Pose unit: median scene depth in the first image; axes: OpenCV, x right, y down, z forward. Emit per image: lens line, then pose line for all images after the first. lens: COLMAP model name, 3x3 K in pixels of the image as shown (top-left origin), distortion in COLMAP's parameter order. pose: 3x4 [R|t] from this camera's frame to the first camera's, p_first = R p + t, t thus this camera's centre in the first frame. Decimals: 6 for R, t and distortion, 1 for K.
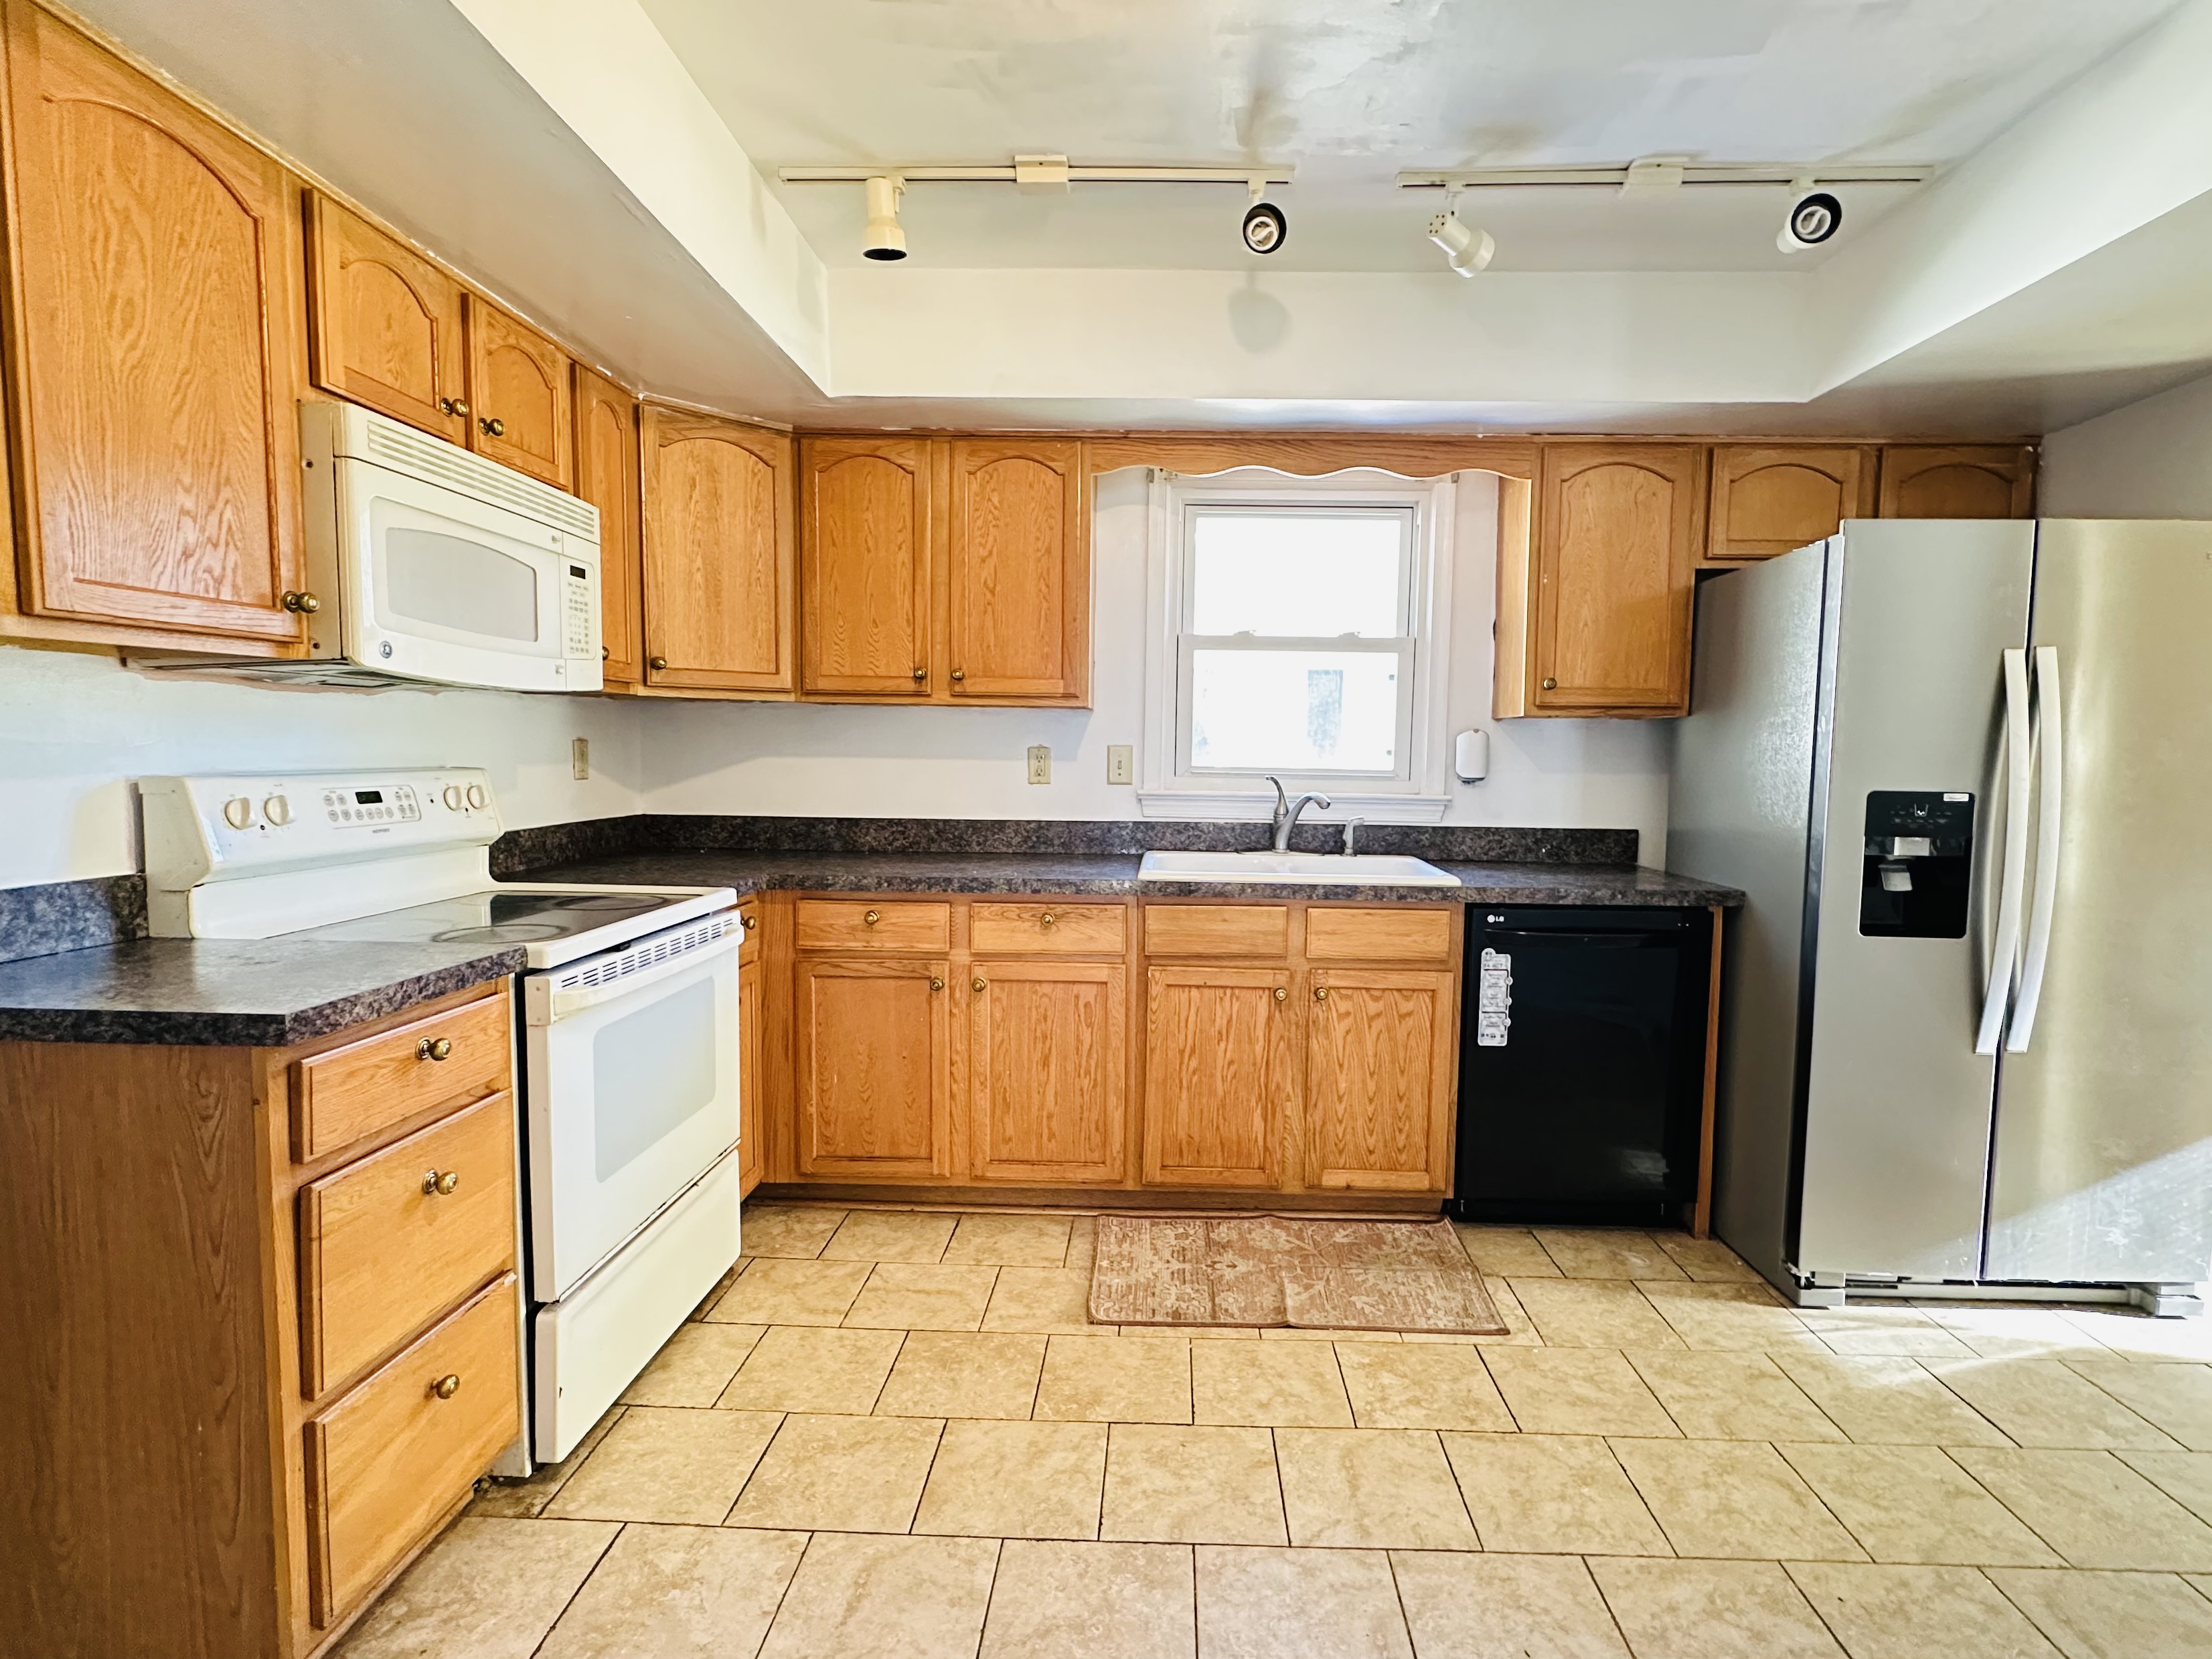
lens RADIAL K [[886.3, 0, 1163.5], [0, 886.3, 804.9], [0, 0, 1]] dist [-0.003599, -0.000214]
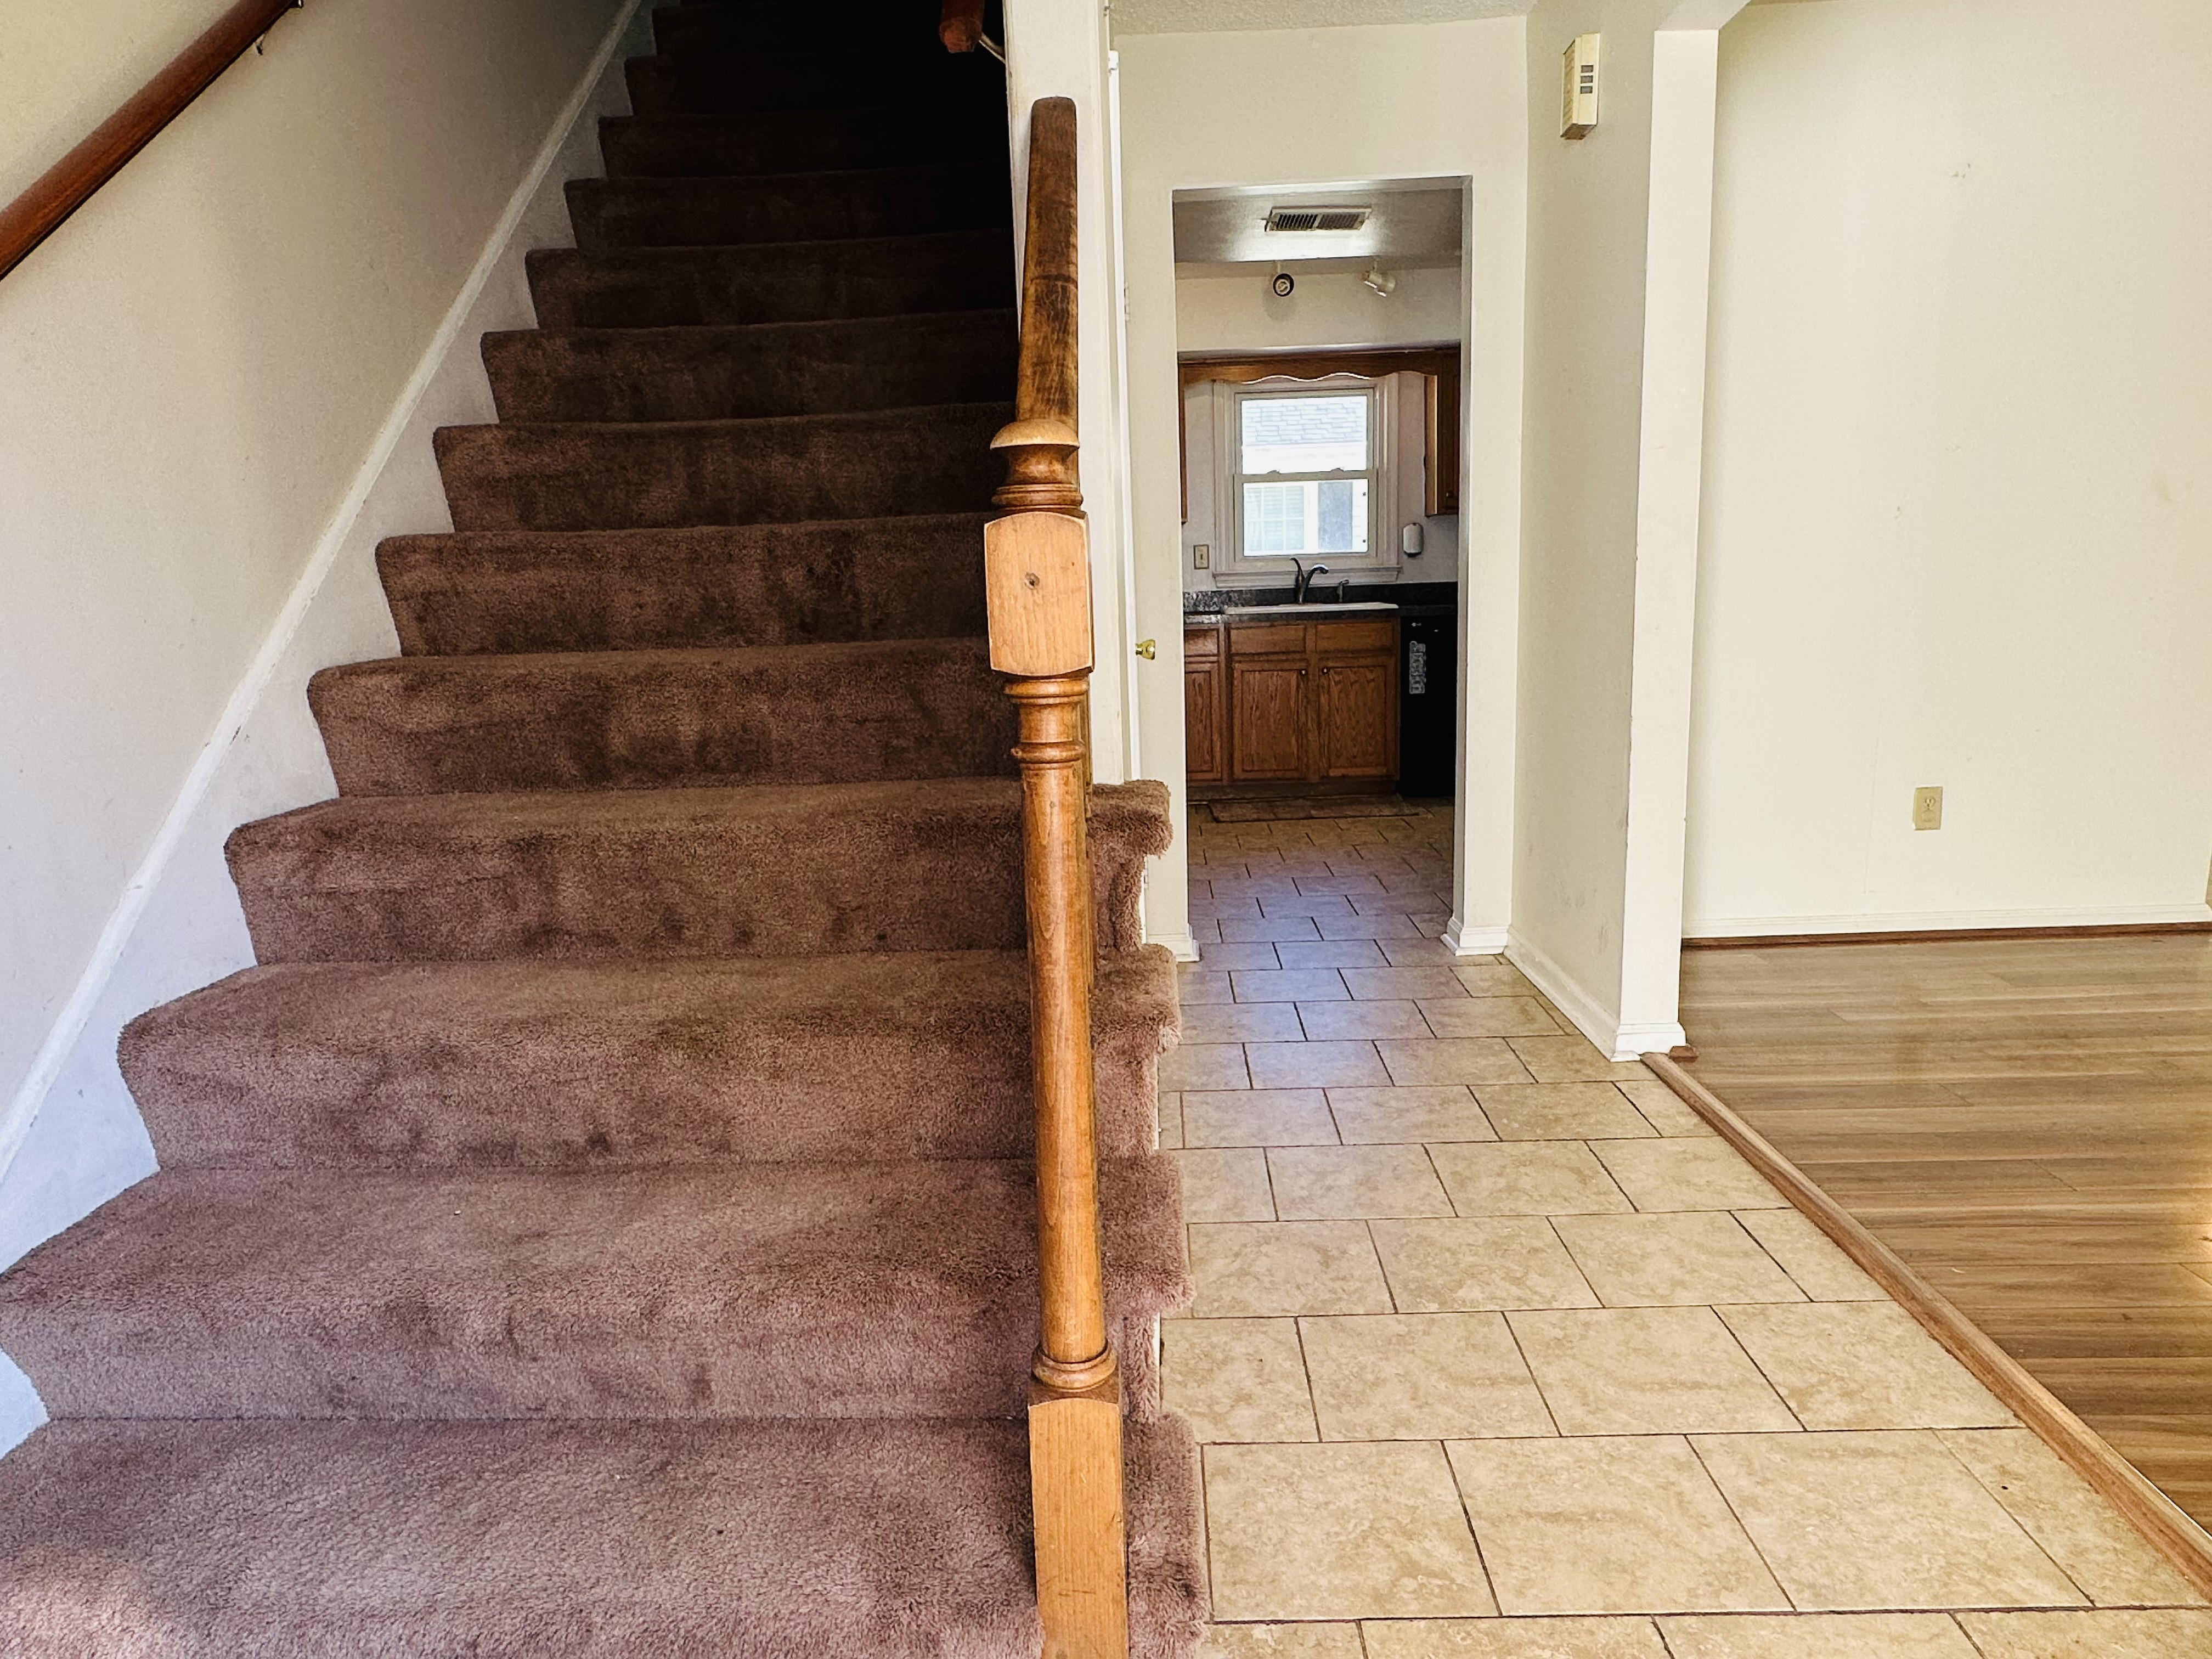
lens RADIAL K [[1357.9, 0, 1106.4], [0, 1357.9, 819.4], [0, 0, 1]] dist [0.003038, 0.000157]
pose [[0.998730, -0.049500, -0.009390, -0.265699], [0.050222, 0.992960, 0.107280, 0.189638], [0.004014, -0.107615, 0.994185, -1.844328]]
